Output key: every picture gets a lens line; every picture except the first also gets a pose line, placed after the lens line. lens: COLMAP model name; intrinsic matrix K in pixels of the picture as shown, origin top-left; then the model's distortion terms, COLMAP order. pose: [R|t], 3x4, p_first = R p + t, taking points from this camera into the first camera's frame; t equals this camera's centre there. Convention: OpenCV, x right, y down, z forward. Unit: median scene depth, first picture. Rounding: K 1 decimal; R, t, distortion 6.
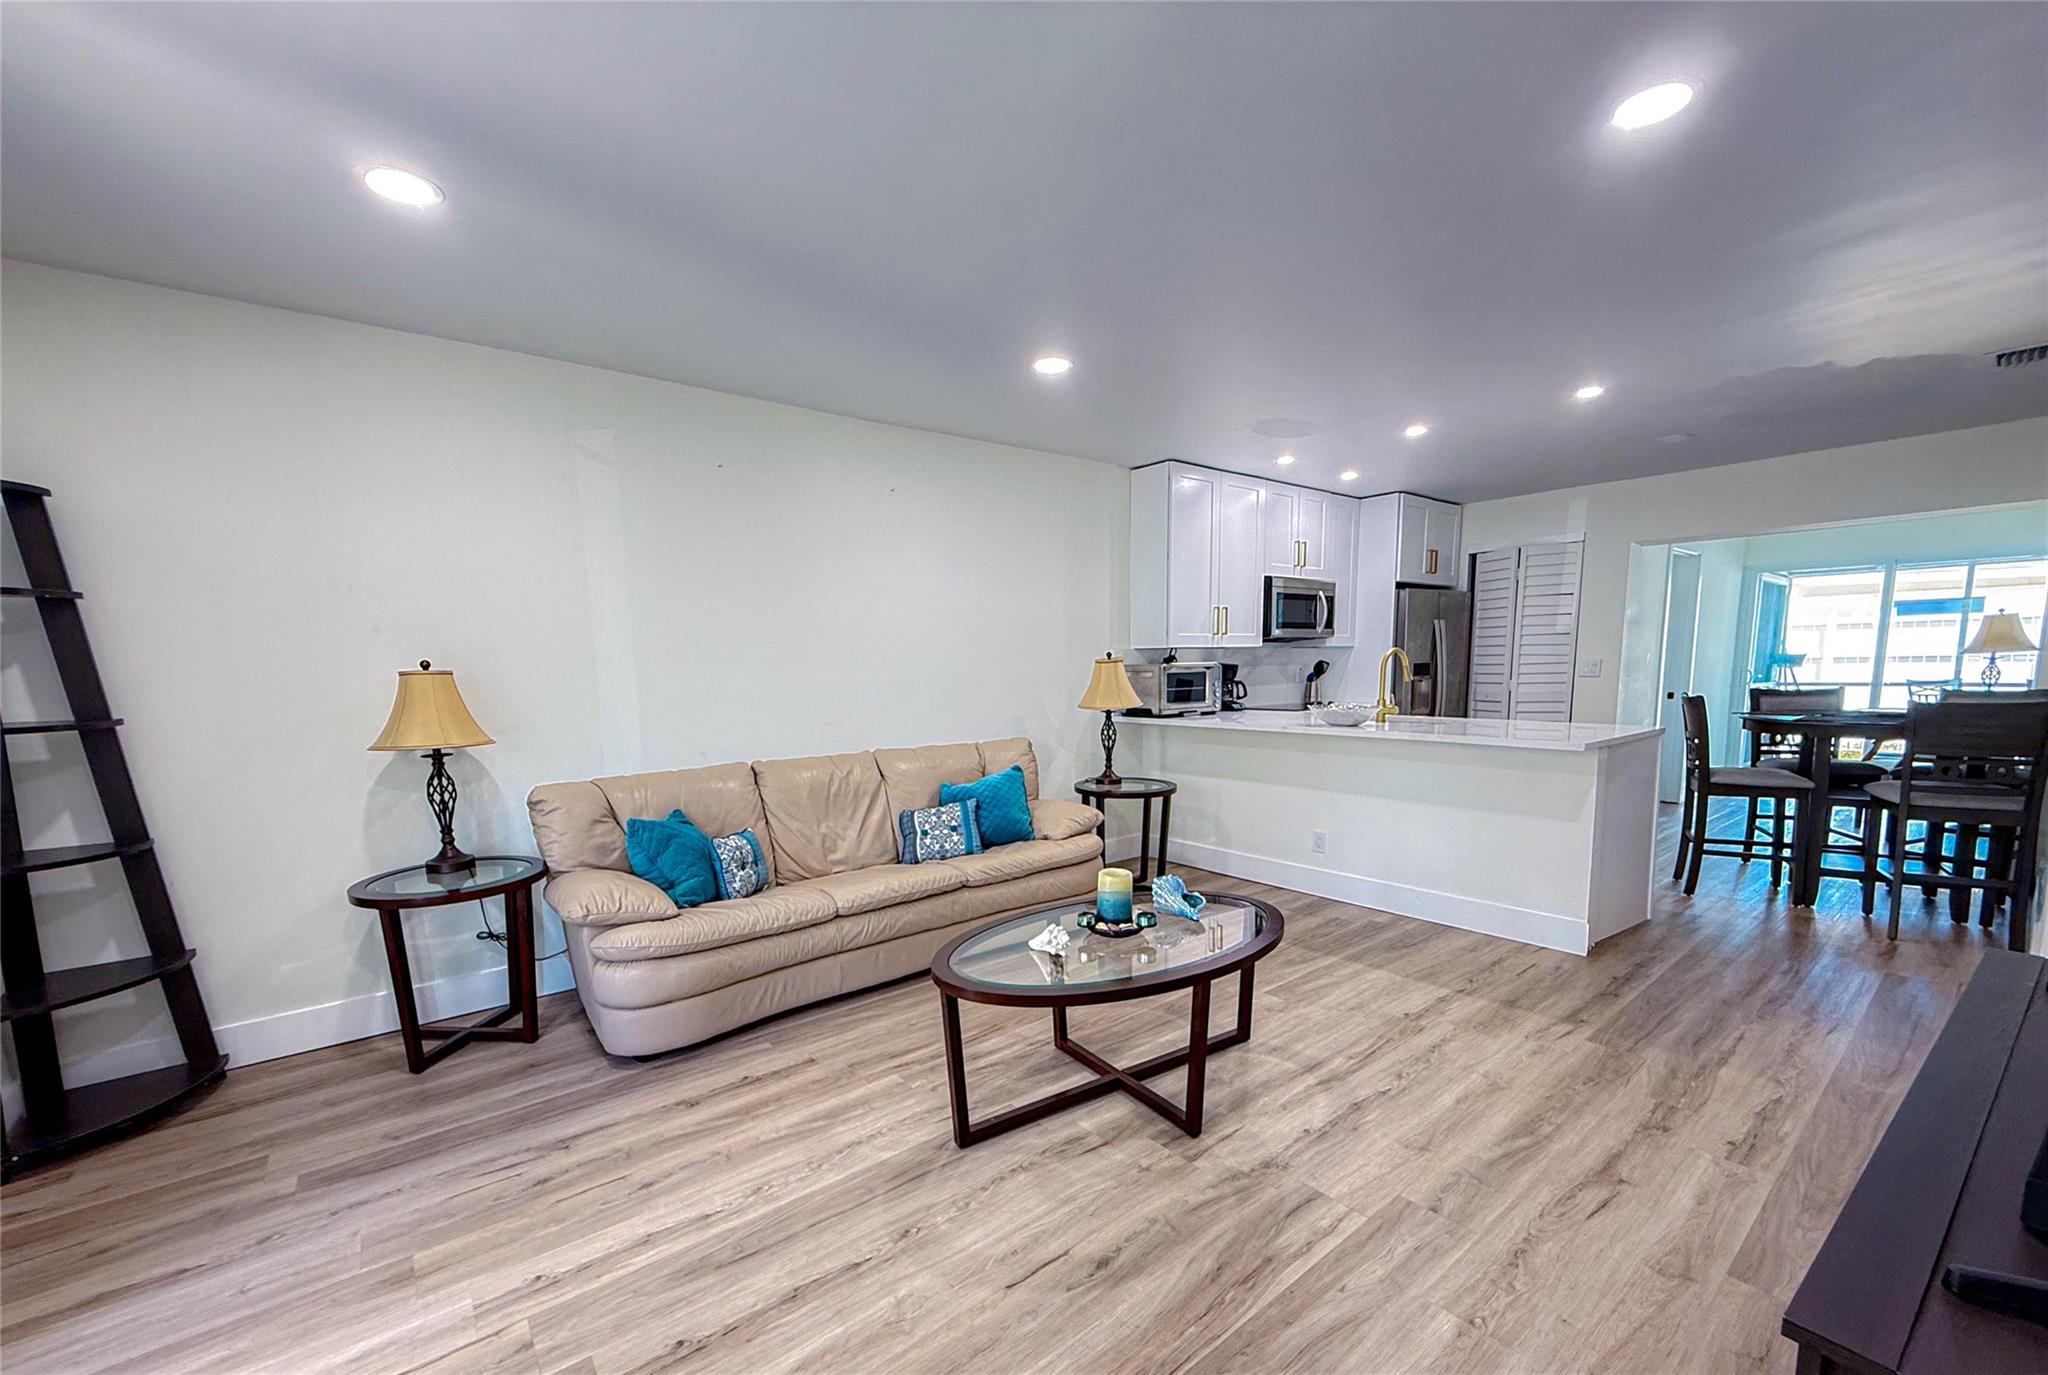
lens RADIAL K [[821.7, 0, 1011.6], [0, 821.7, 754.5], [0, 0, 1]] dist [0.002307, 0.000110]
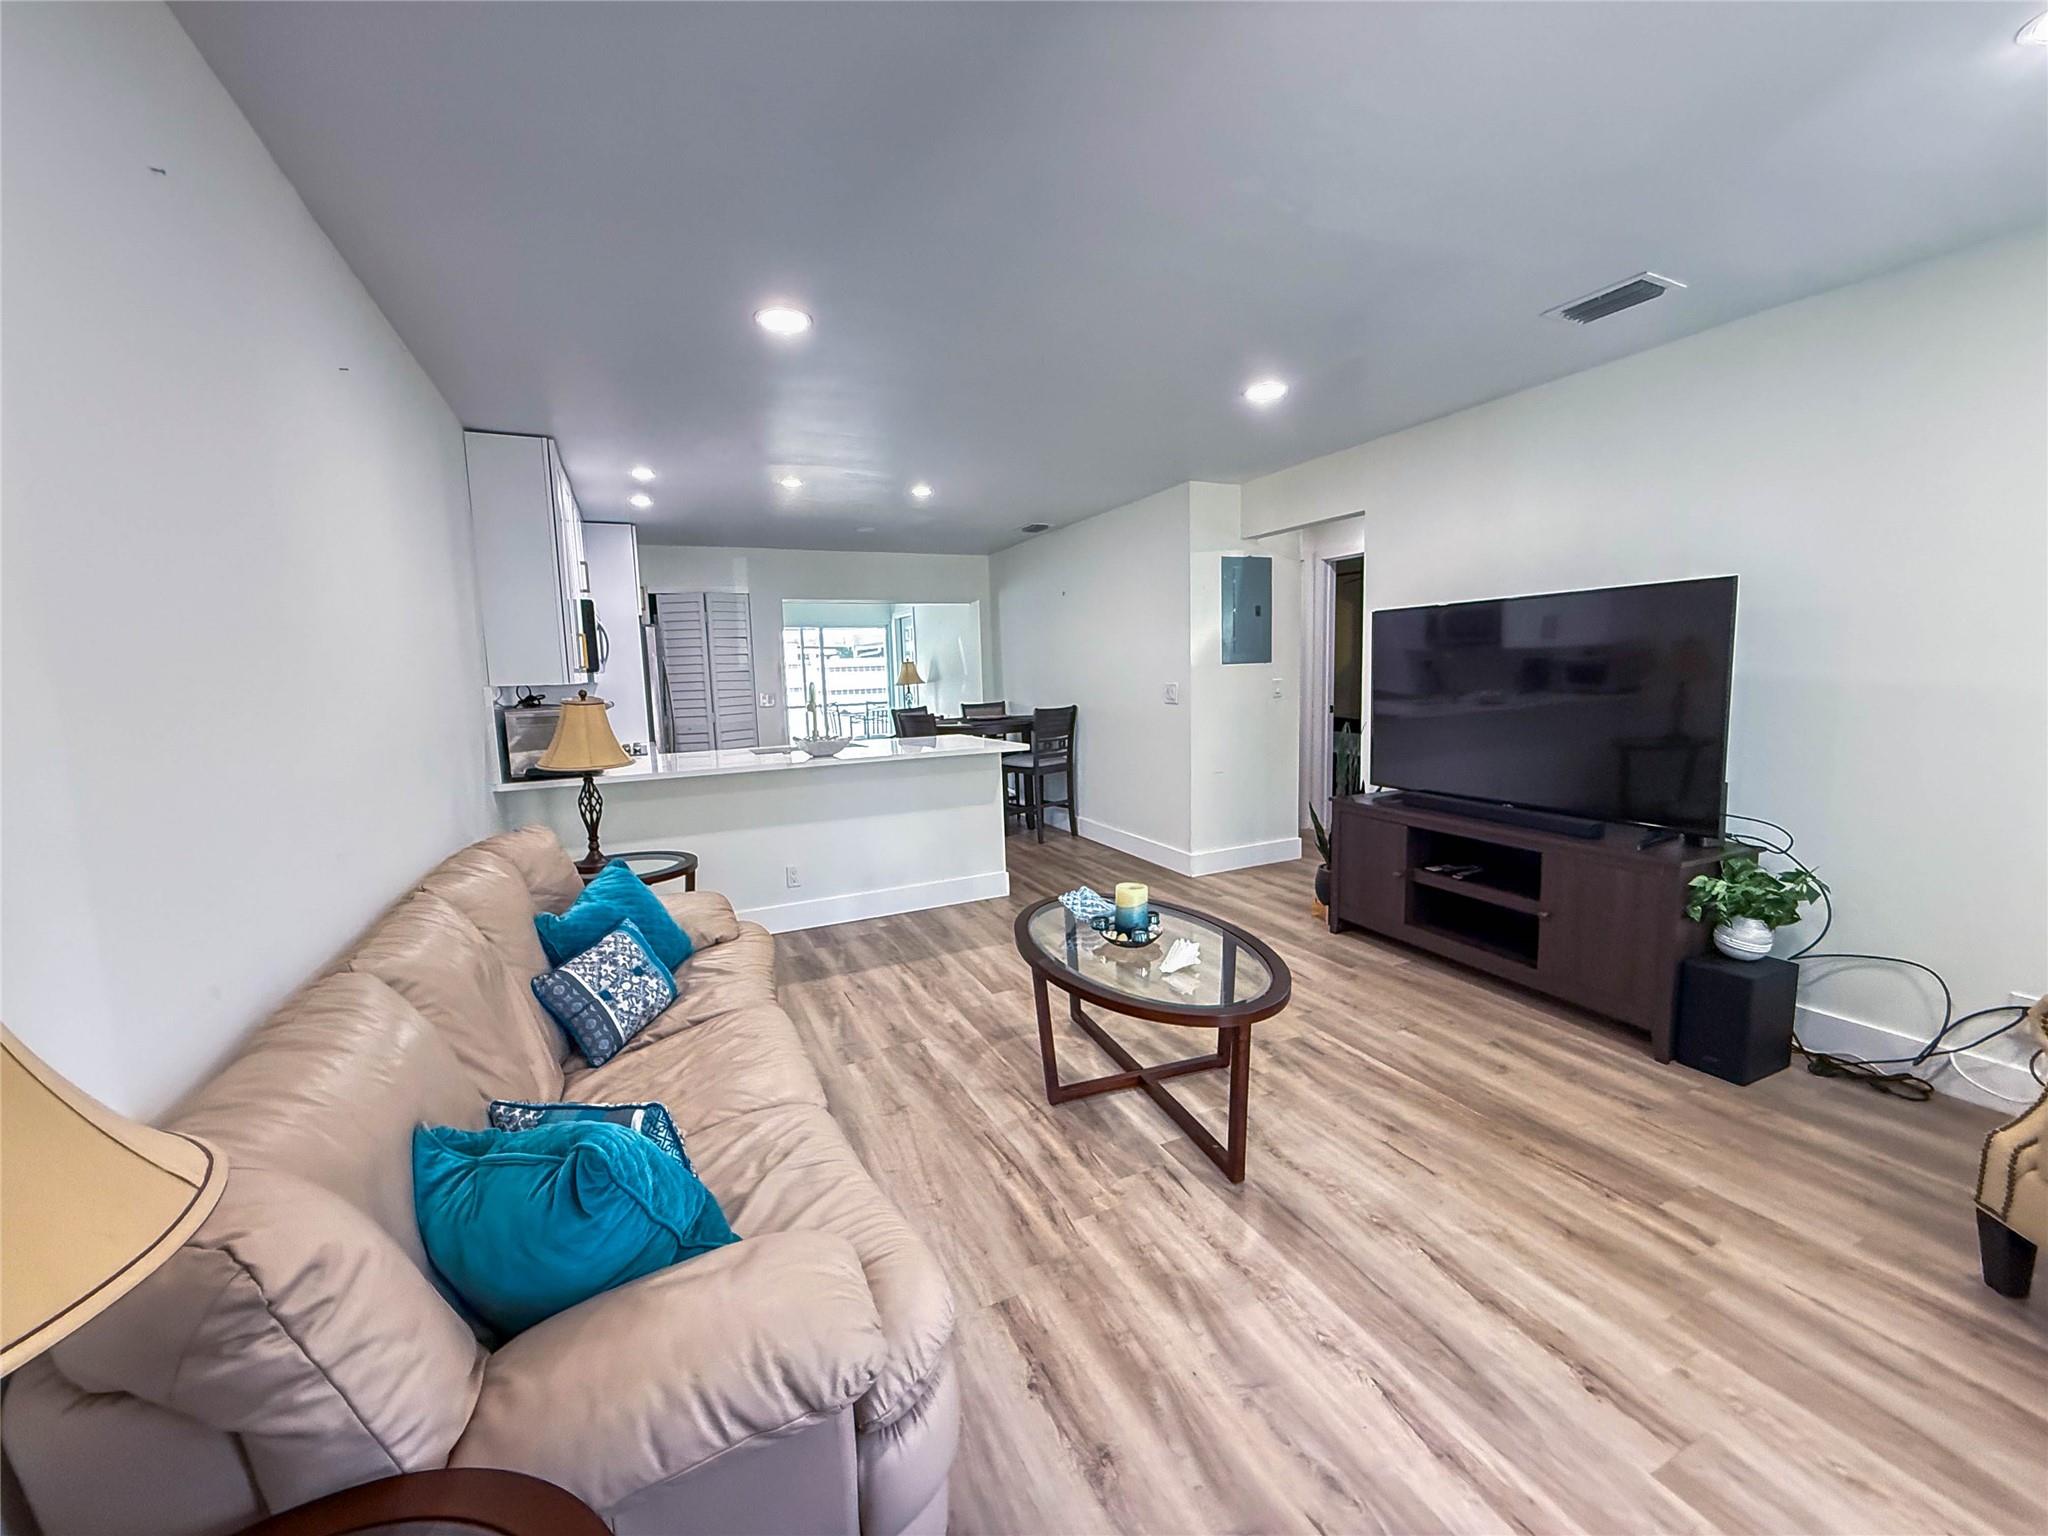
lens RADIAL K [[812.0, 0, 1034.4], [0, 812.0, 766.6], [0, 0, 1]] dist [-0.003793, -0.000367]
pose [[0.233136, -0.105455, 0.966709, -0.724226], [0.139659, 0.987428, 0.074034, -0.083307], [-0.962363, 0.117749, 0.244933, 0.682433]]
